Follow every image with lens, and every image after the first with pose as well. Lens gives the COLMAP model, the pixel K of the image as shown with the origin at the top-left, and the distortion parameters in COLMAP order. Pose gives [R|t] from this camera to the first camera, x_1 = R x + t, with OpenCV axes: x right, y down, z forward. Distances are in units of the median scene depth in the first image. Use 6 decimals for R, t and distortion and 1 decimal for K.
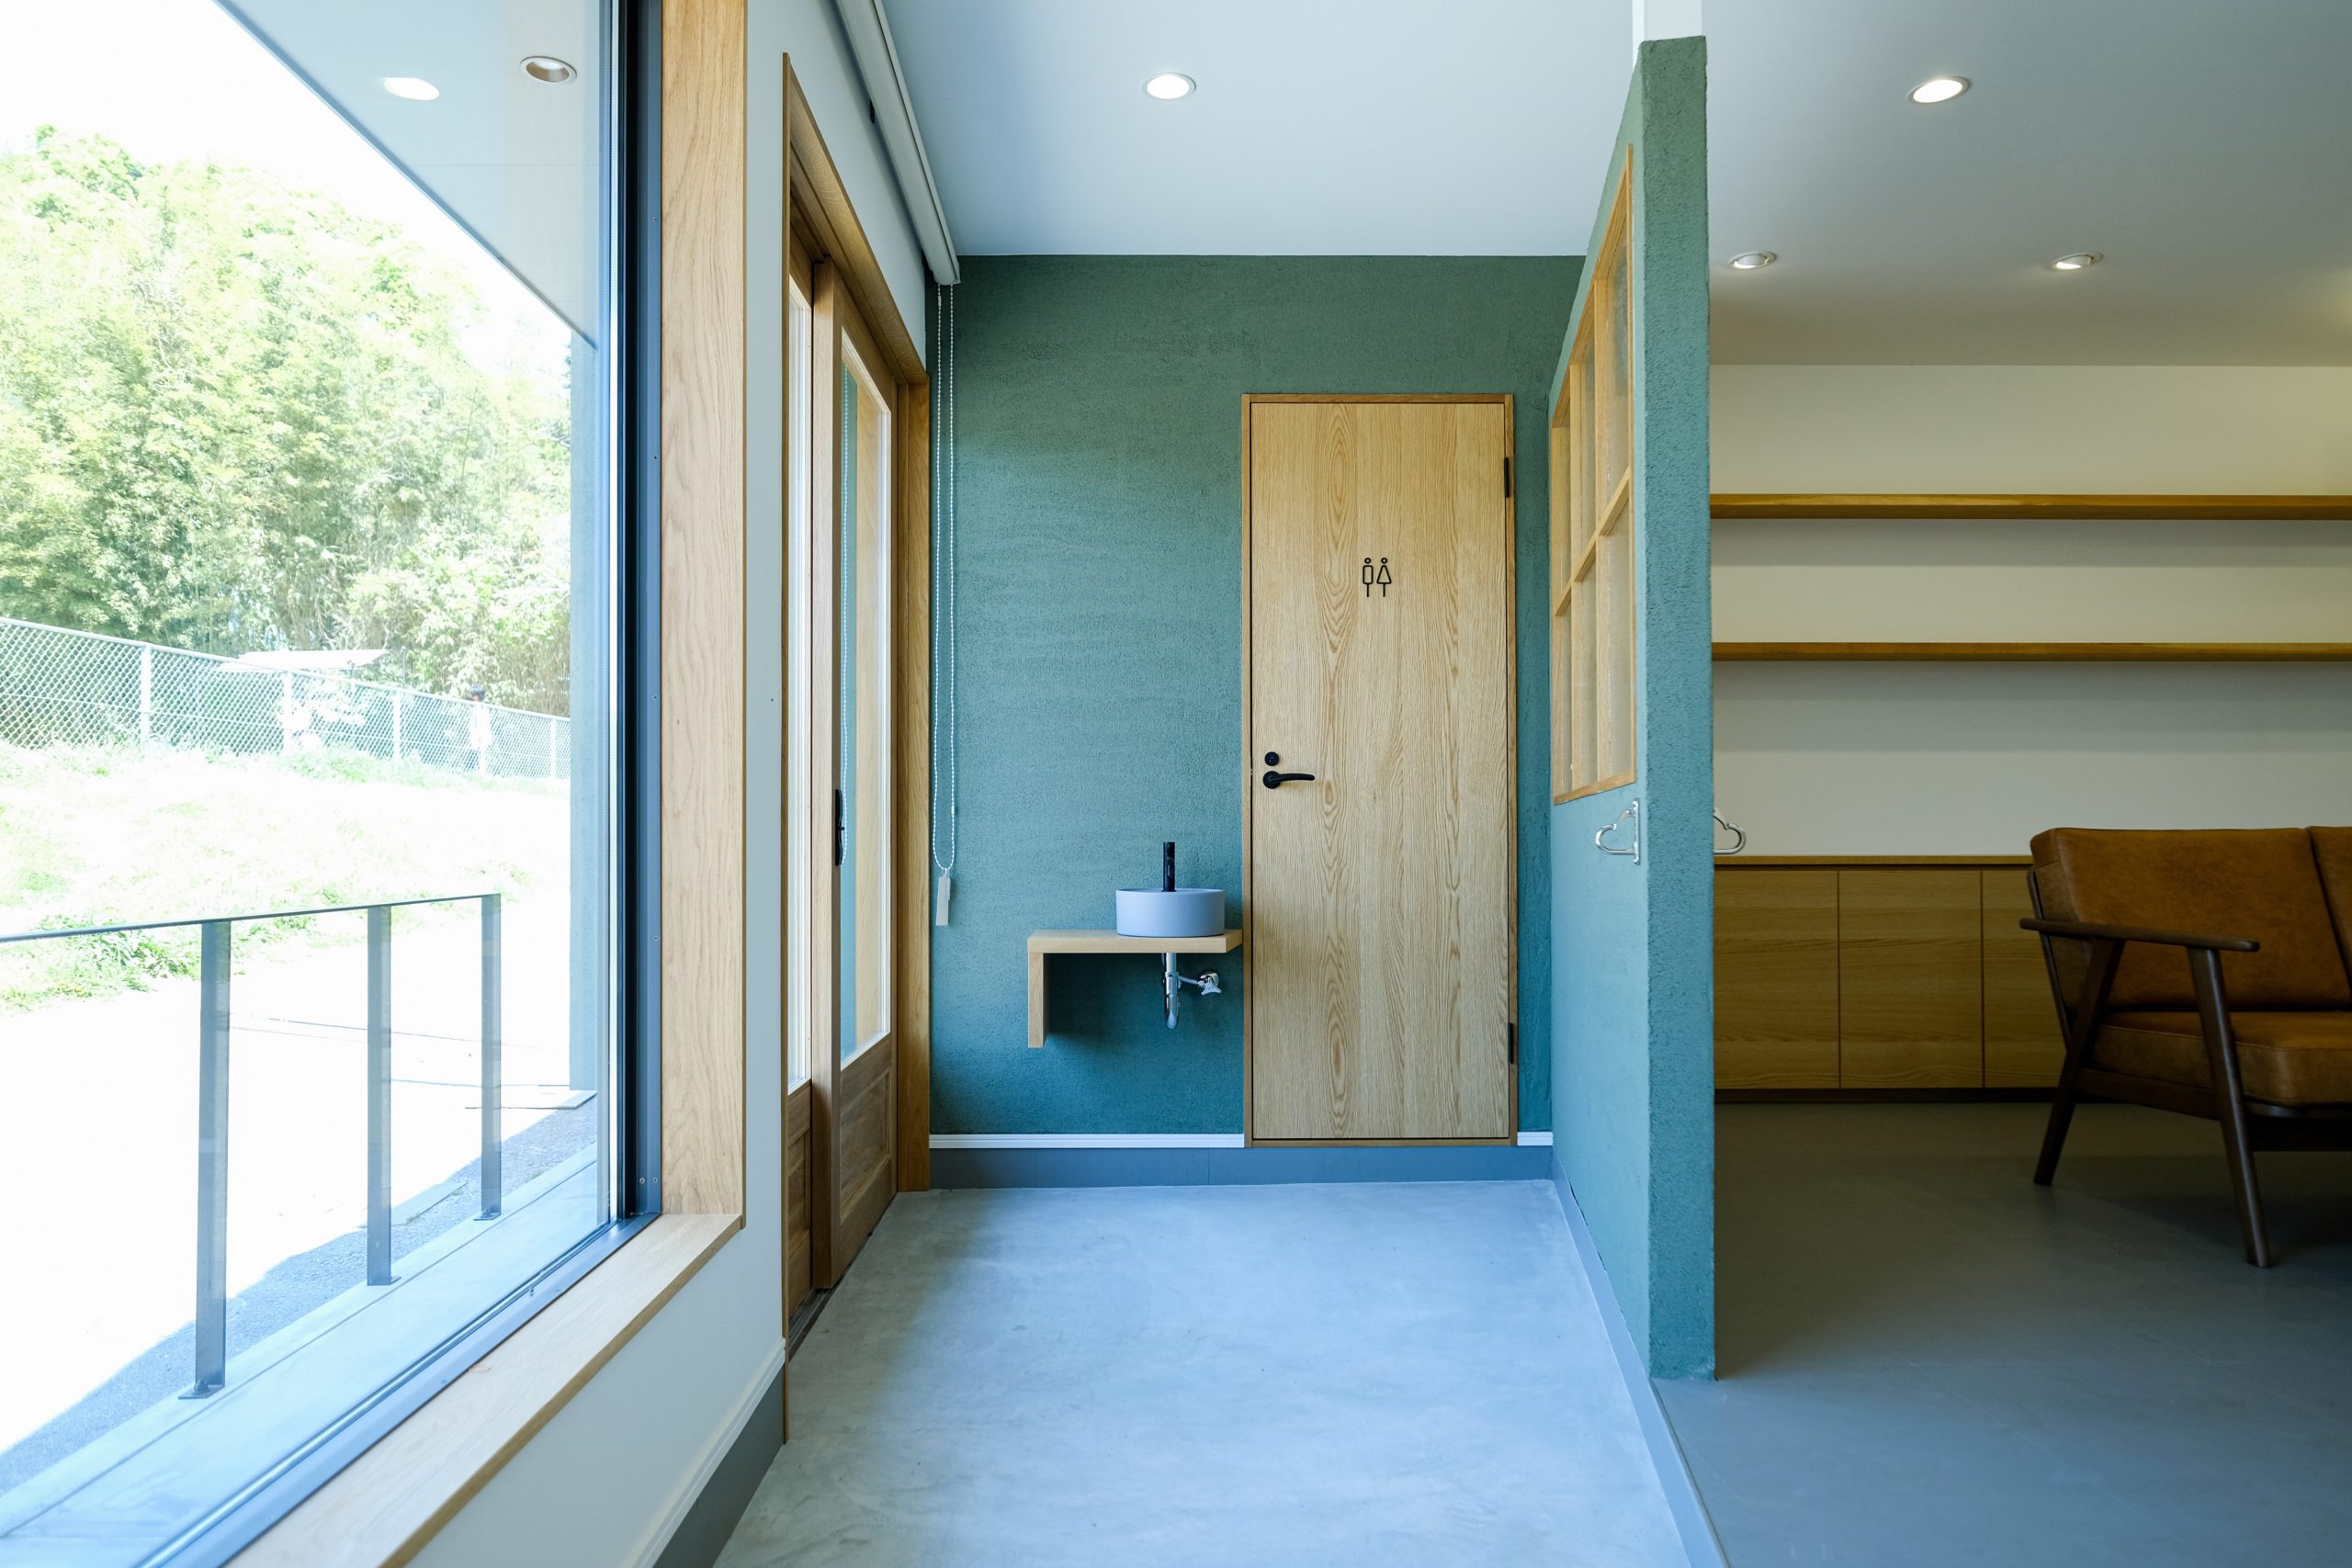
lens RADIAL K [[1497.0, 0, 1133.3], [0, 1497.0, 816.4], [0, 0, 1]] dist [-0.004227, 0.002960]
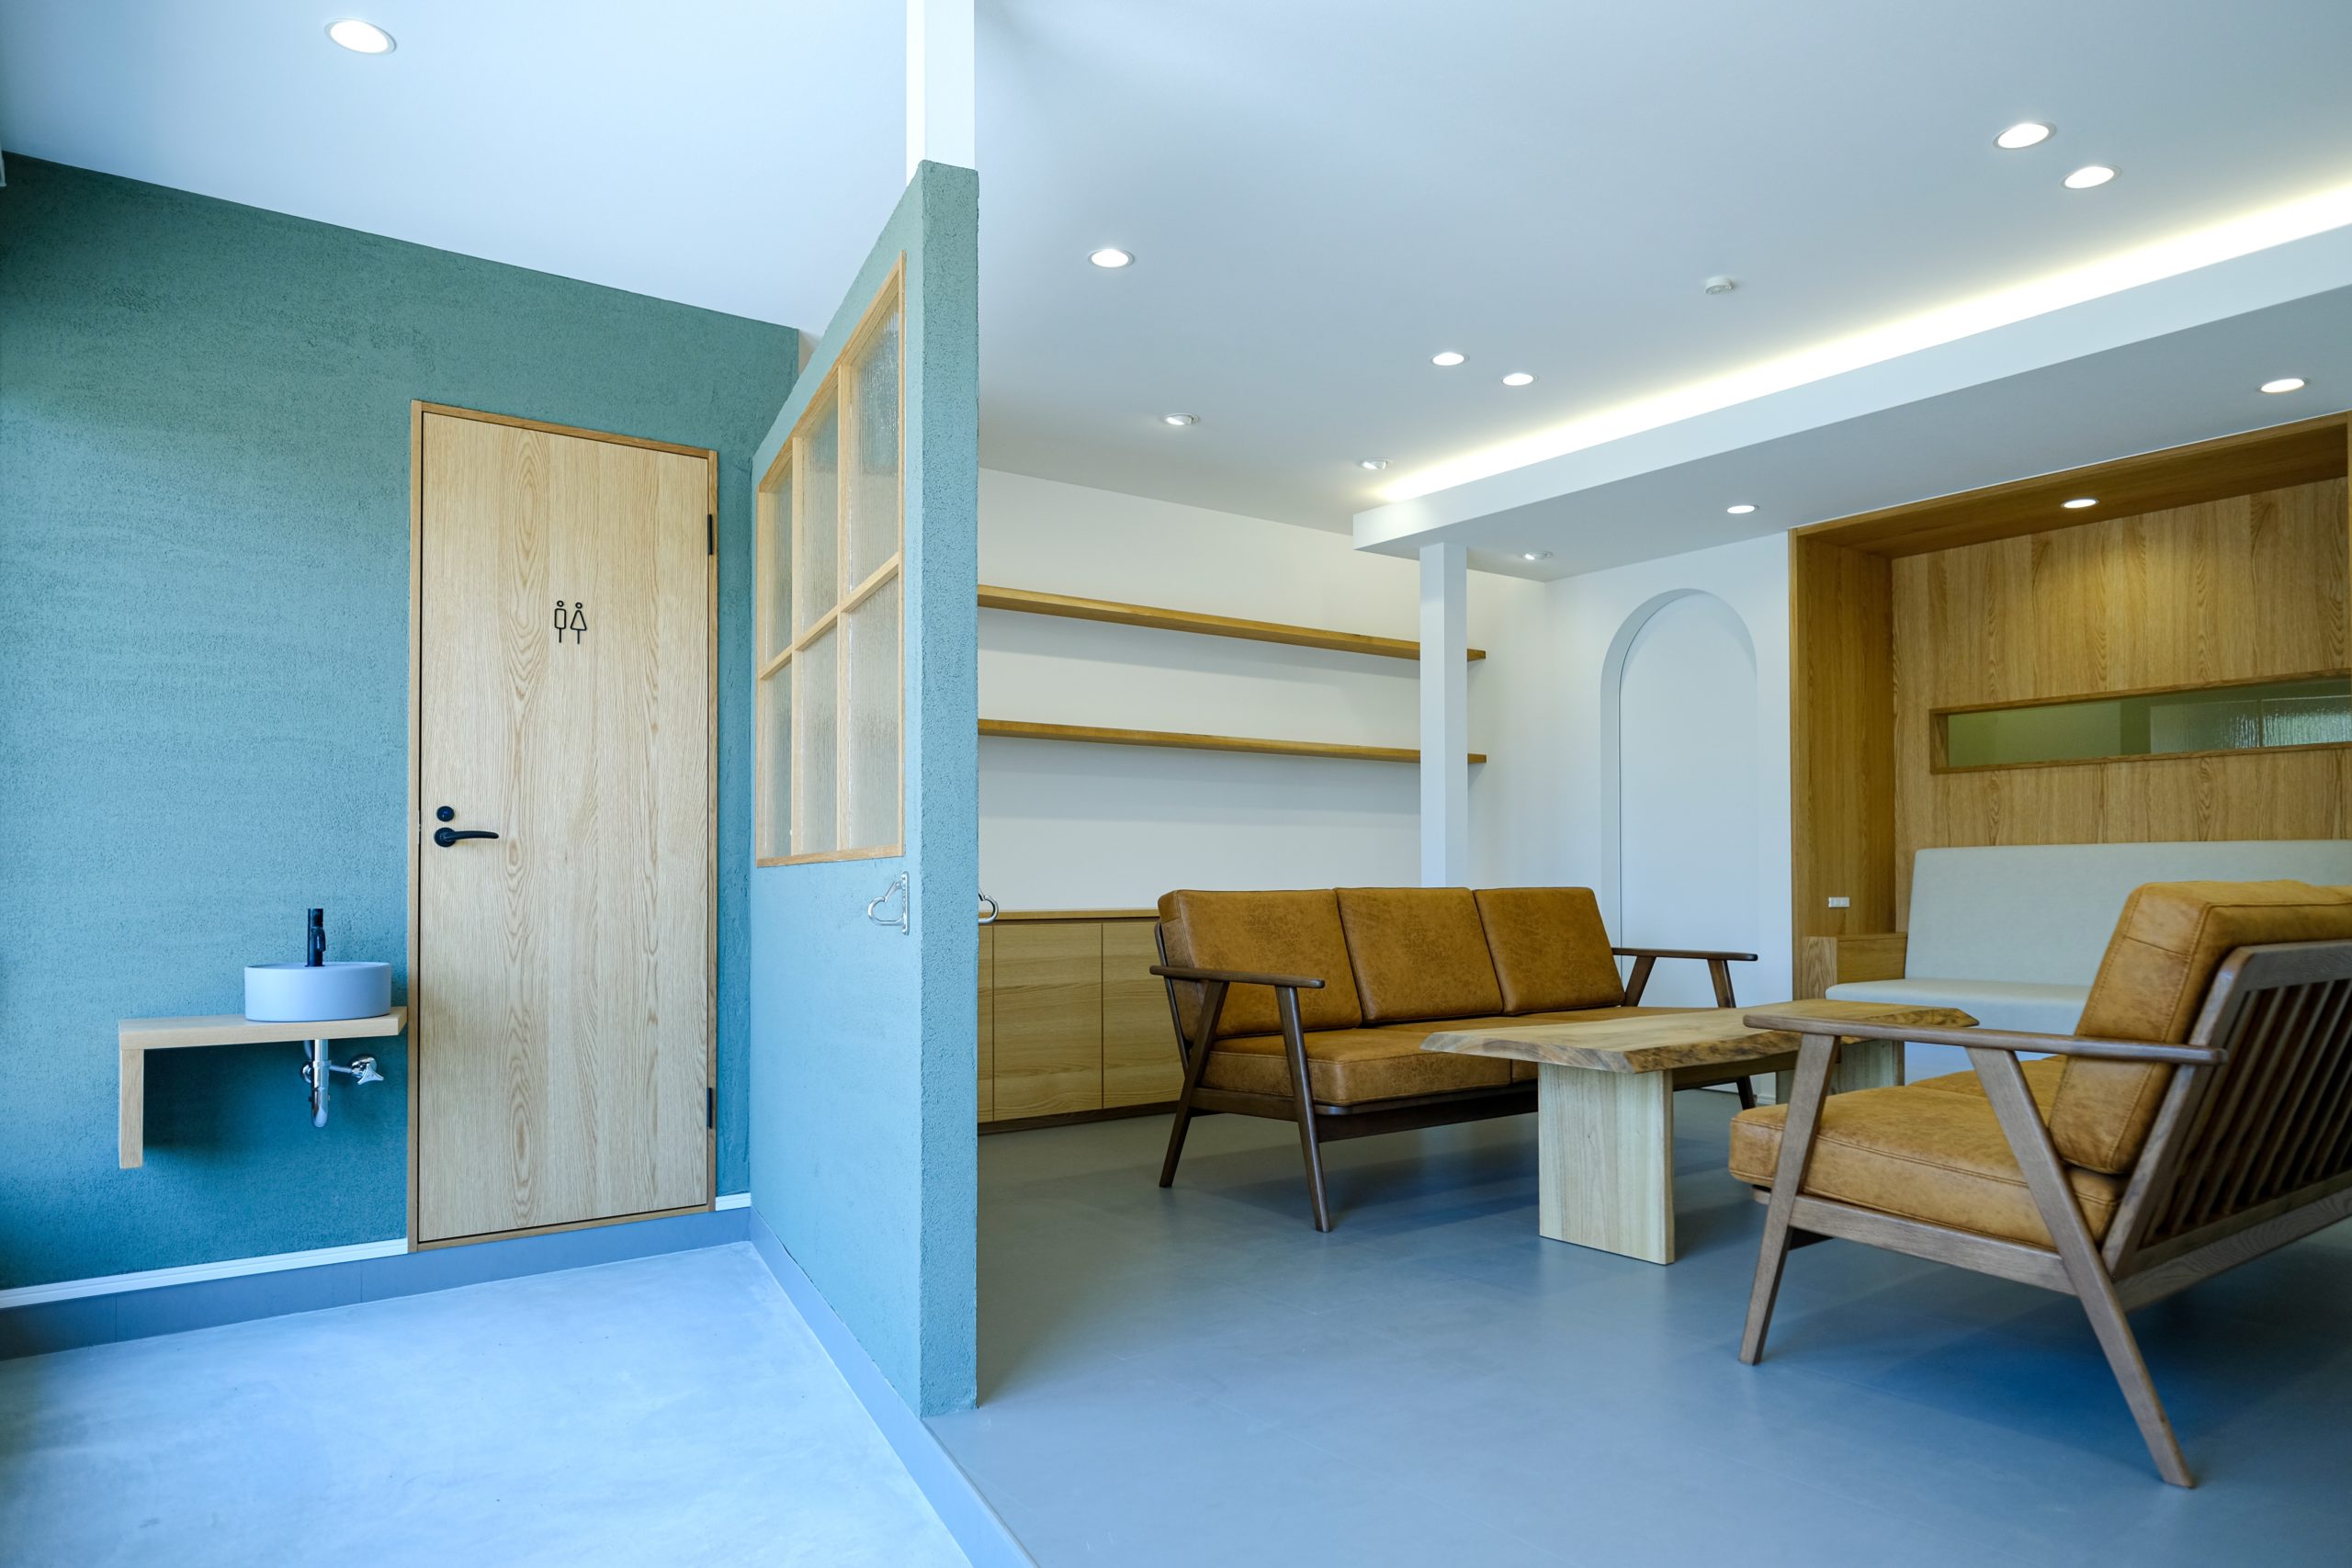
lens RADIAL K [[1491.3, 0, 1195.9], [0, 1491.3, 861.5], [0, 0, 1]] dist [-0.004606, 0.004485]
pose [[0.808187, 0.007020, 0.588885, -0.069490], [-0.006501, 0.999974, -0.002999, -0.010296], [-0.588891, -0.001404, 0.808211, 0.017283]]
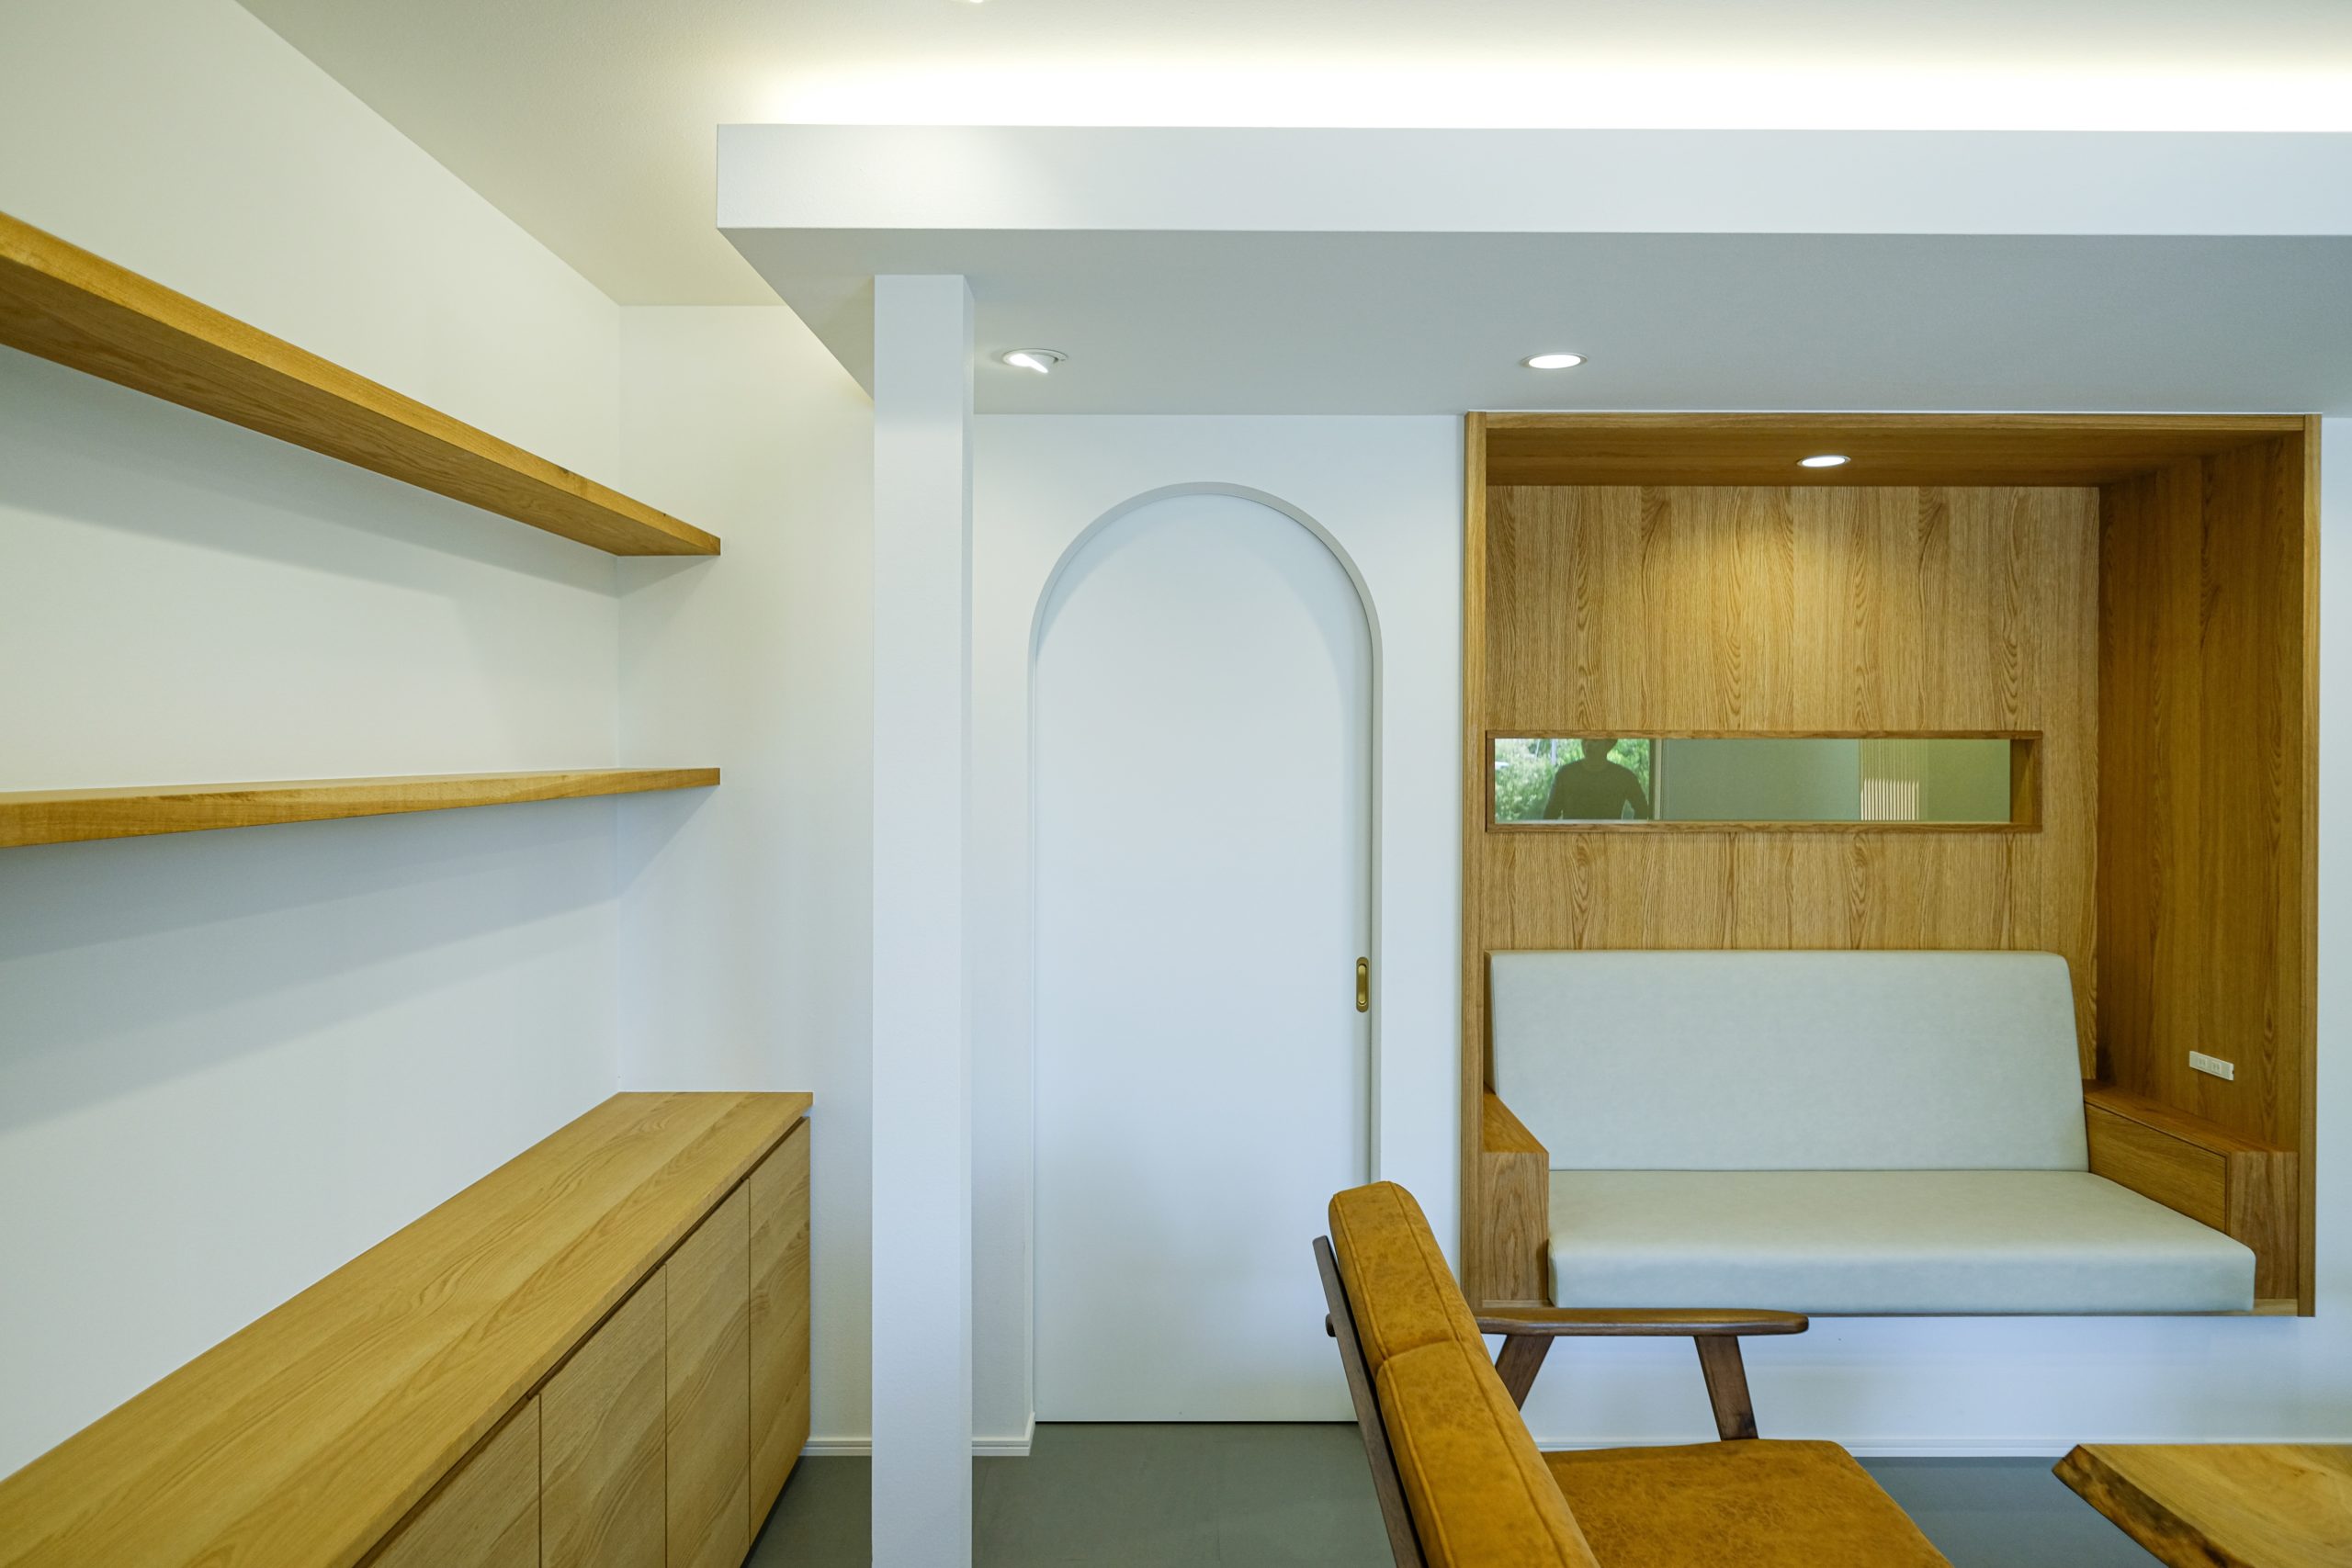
lens RADIAL K [[1476.5, 0, 1180.2], [0, 1476.5, 753.0], [0, 0, 1]] dist [-0.001916, 0.000404]
pose [[0.012116, -0.004019, 0.999919, 0.443170], [-0.018316, 0.999823, 0.004240, -0.155428], [-0.999759, -0.018366, 0.012041, 0.958300]]
